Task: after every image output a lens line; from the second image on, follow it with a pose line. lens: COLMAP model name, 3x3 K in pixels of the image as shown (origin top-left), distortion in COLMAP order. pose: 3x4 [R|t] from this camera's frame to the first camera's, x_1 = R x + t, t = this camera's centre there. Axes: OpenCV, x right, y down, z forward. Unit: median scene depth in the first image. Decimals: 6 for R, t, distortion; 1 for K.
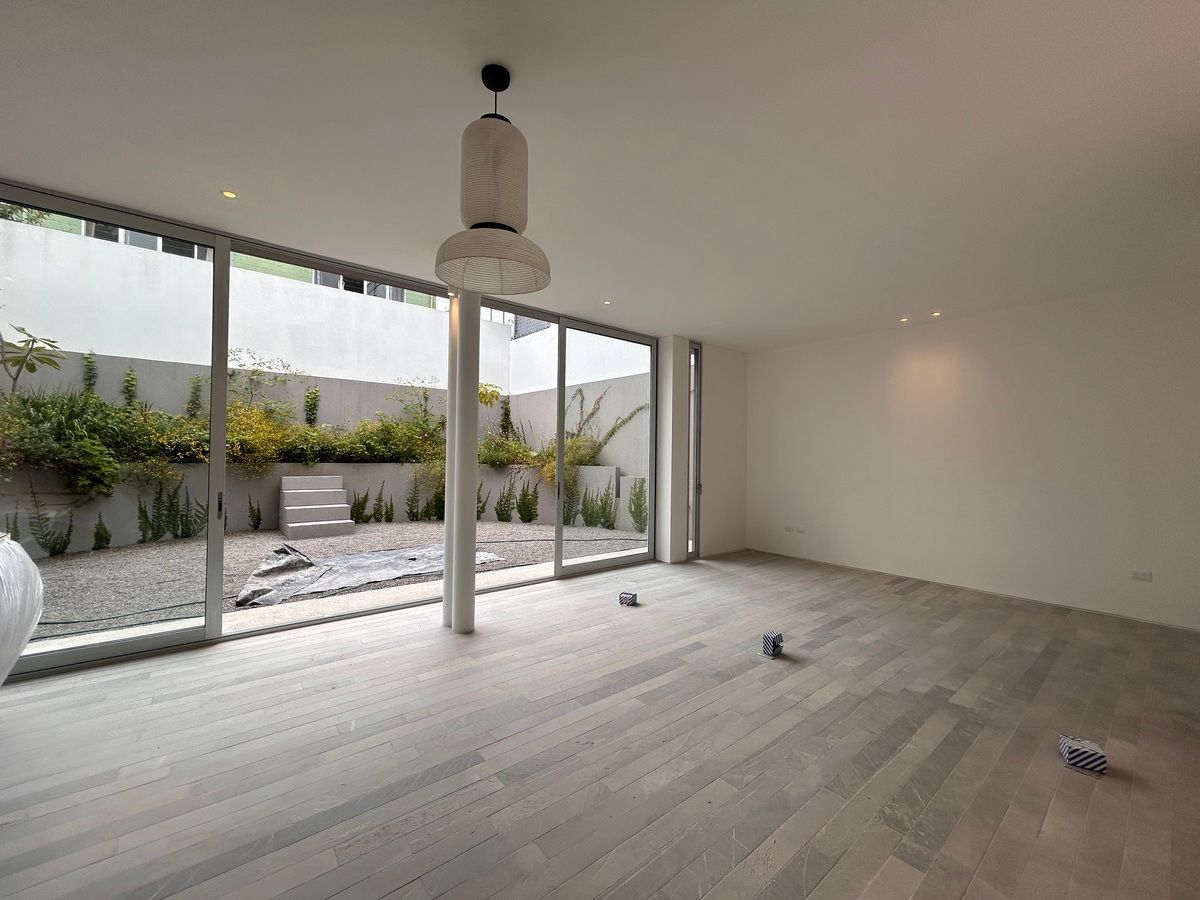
lens RADIAL K [[482.8, 0, 600.0], [0, 482.8, 449.8], [0, 0, 1]] dist [0.001631, -0.000510]
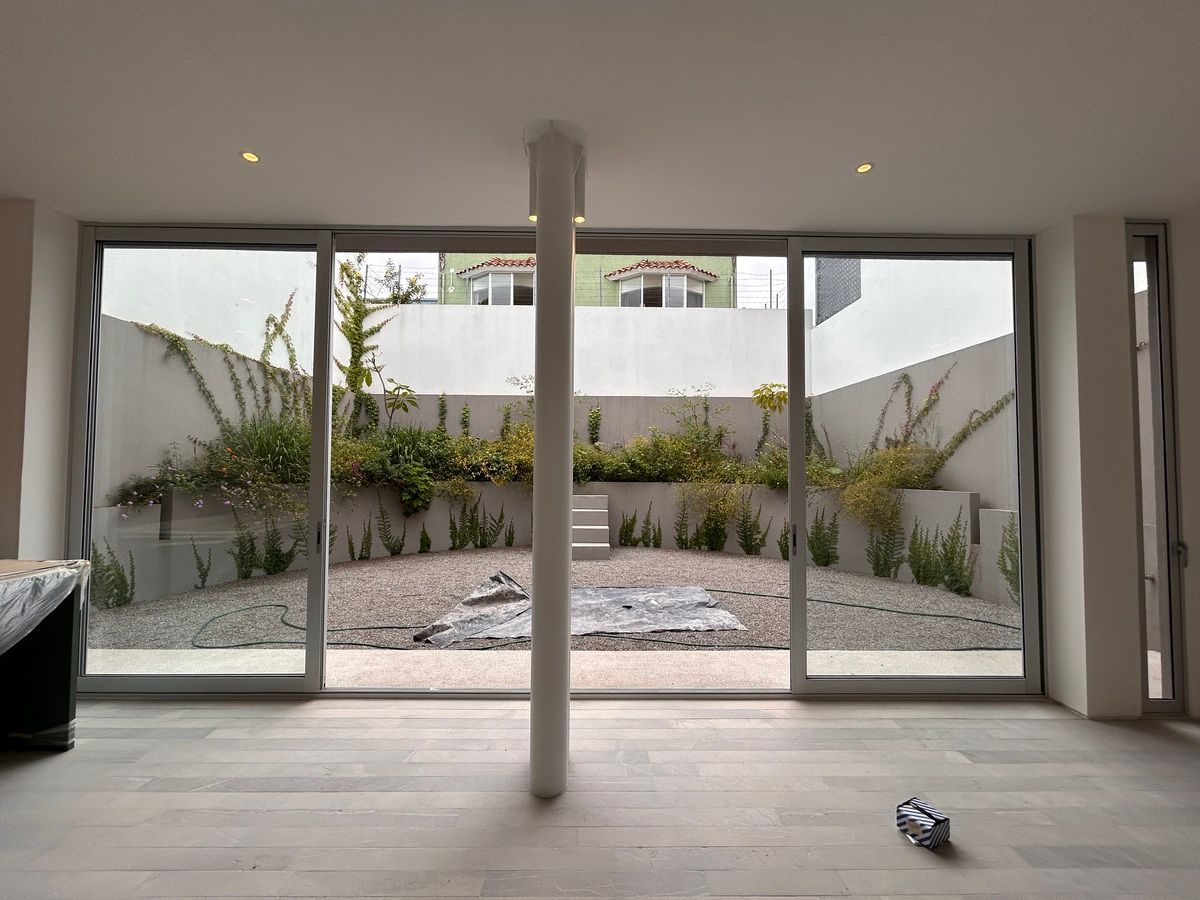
lens RADIAL K [[482.8, 0, 602.0], [0, 482.8, 448.1], [0, 0, 1]] dist [0.001631, -0.000510]
pose [[0.778107, -0.035275, -0.627140, 0.062953], [0.011874, 0.999070, -0.041462, -0.000324], [0.628019, 0.024816, 0.777802, 0.269687]]
